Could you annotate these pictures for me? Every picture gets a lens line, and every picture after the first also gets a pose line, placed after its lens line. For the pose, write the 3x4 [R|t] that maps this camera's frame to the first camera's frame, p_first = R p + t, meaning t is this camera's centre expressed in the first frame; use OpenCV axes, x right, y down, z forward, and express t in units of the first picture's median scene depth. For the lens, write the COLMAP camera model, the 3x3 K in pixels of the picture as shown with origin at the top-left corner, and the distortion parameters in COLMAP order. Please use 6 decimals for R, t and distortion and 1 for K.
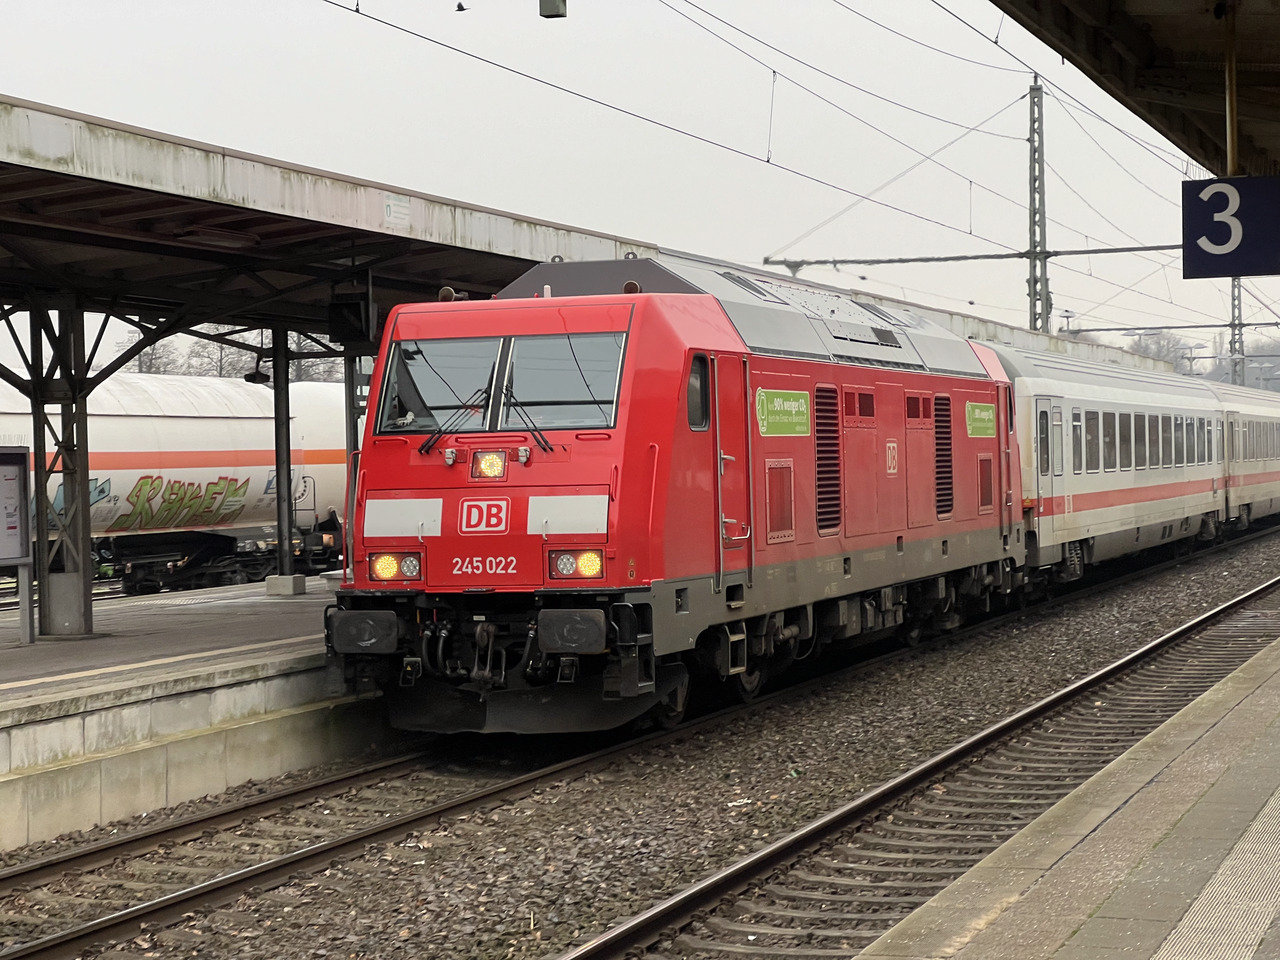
lens RADIAL K [[2855.6, 0, 617.0], [0, 2855.6, 477.9], [0, 0, 1]] dist [0.093387, 2.281972]
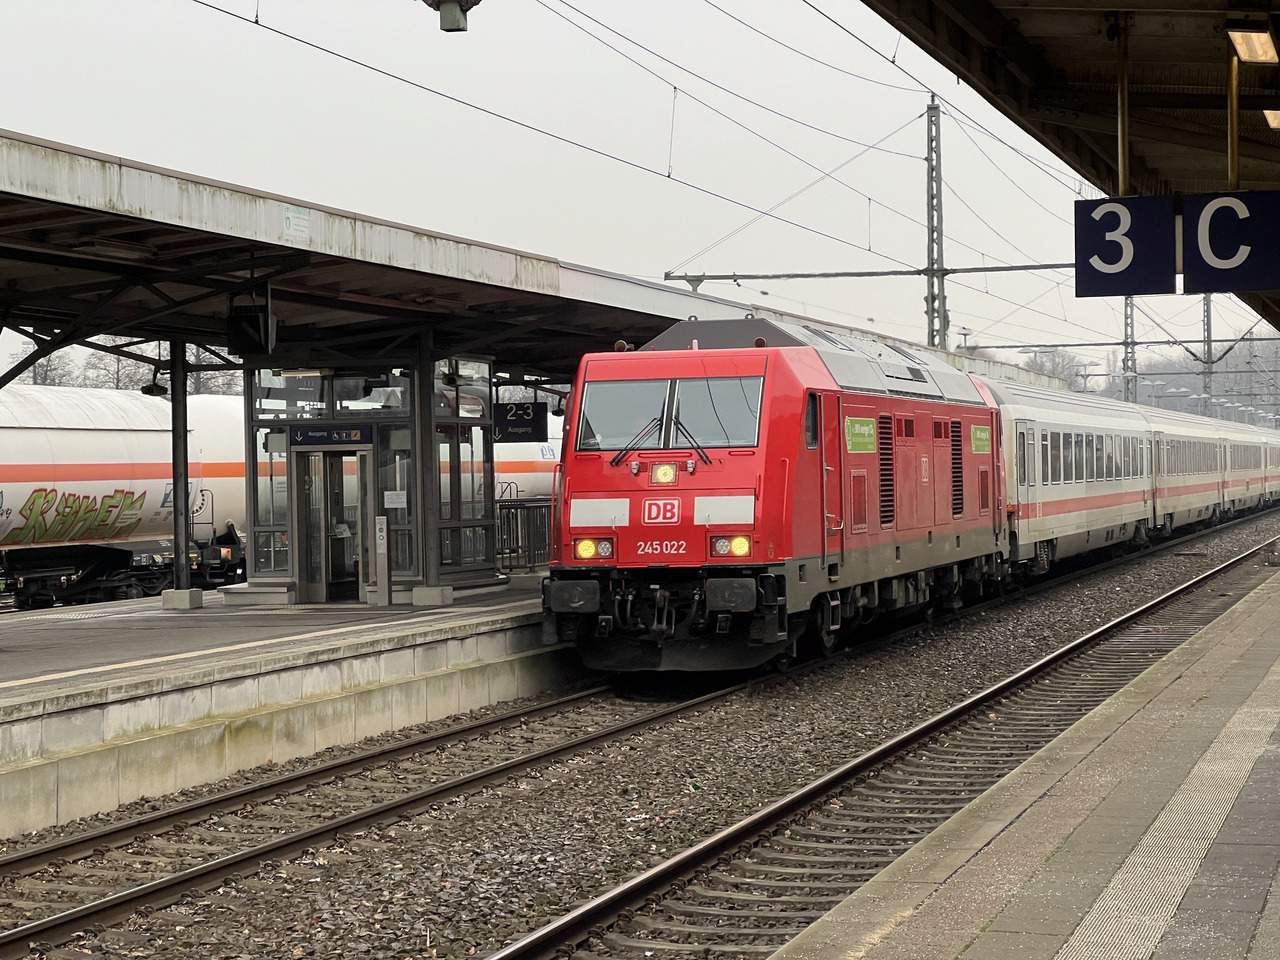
lens RADIAL K [[2865.6, 0, 639.6], [0, 2865.6, 475.8], [0, 0, 1]] dist [0.049684, 2.635824]
pose [[0.999052, 0.003190, 0.043408, -0.093859], [-0.002935, 0.999978, -0.005925, 0.003778], [-0.043426, 0.005792, 0.999040, -0.295341]]
